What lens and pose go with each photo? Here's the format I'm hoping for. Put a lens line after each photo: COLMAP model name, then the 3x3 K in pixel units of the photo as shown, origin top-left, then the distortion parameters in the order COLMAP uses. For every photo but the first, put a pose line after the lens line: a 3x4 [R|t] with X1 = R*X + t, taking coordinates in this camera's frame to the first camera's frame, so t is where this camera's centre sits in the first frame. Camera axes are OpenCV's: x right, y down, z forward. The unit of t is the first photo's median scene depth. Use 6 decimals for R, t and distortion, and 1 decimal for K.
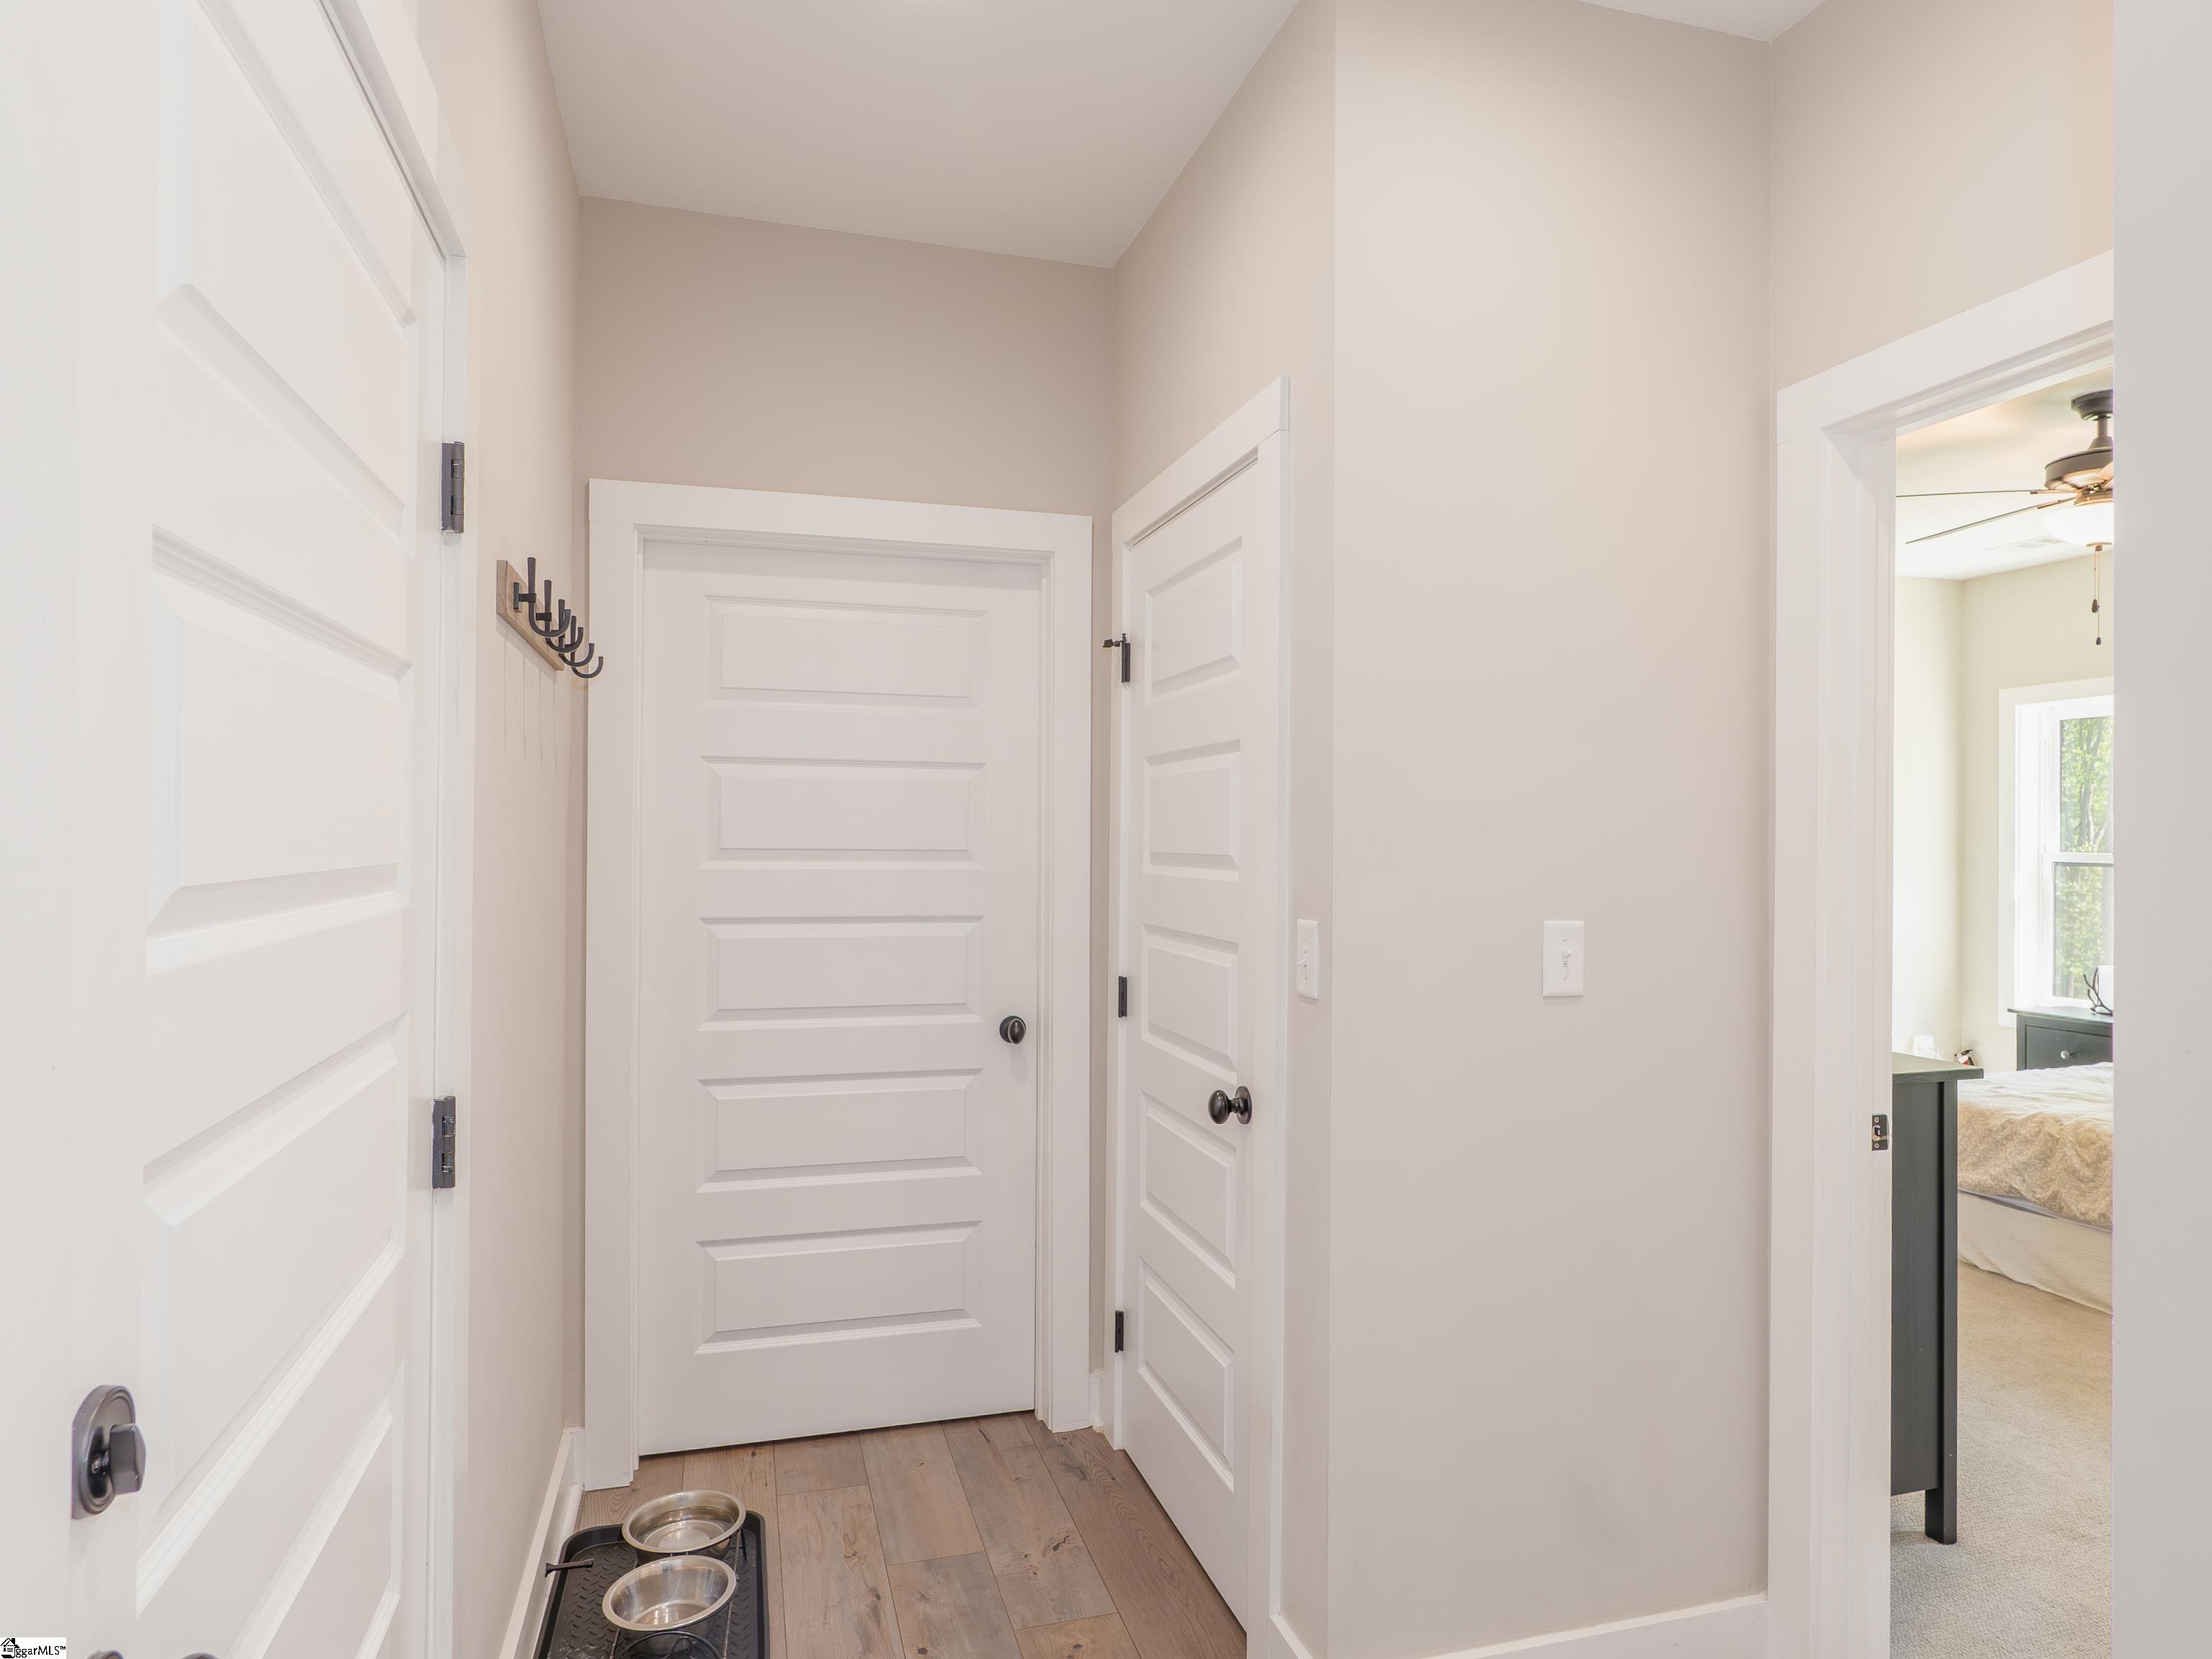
lens RADIAL K [[1292.0, 0, 1106.0], [0, 1292.0, 829.5], [0, 0, 1]] dist [-0.000354, -0.000426]
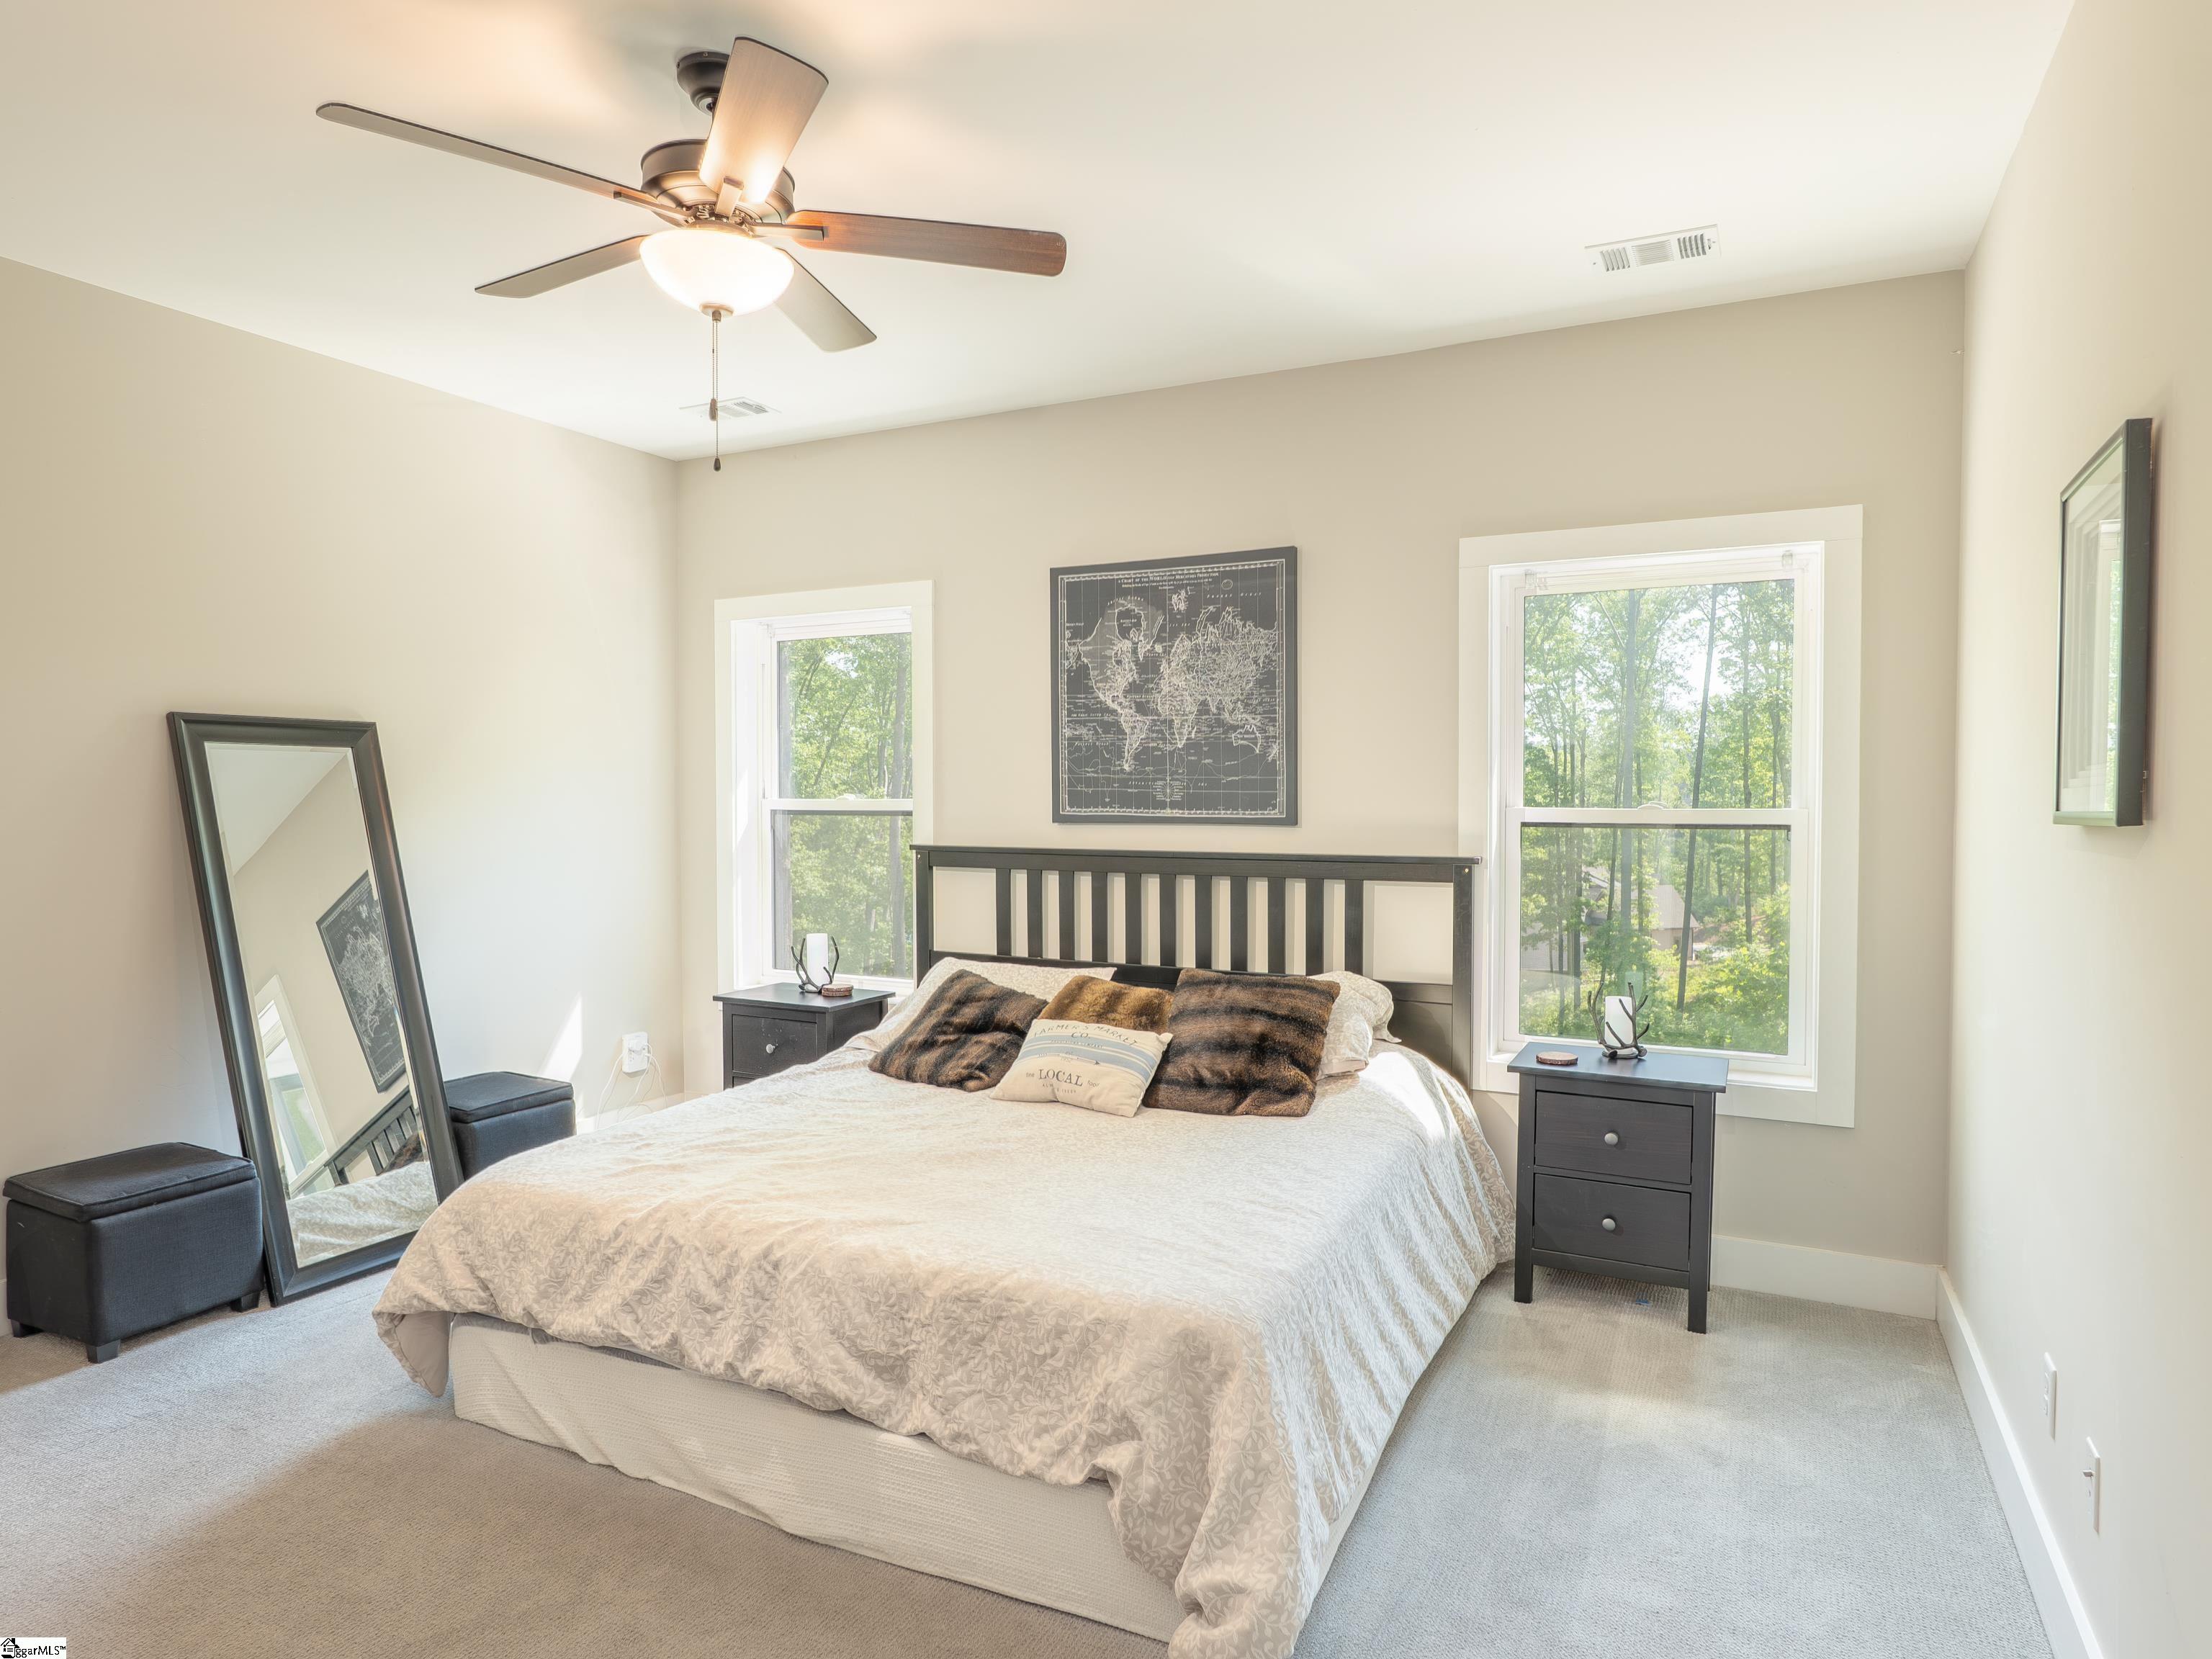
lens RADIAL K [[1292.0, 0, 1106.0], [0, 1292.0, 829.5], [0, 0, 1]] dist [-0.000354, -0.000426]
pose [[0.684877, -0.027403, 0.728143, 0.409790], [-0.001513, 0.999237, 0.039028, 0.006802], [-0.728657, -0.027831, 0.684313, 0.402603]]
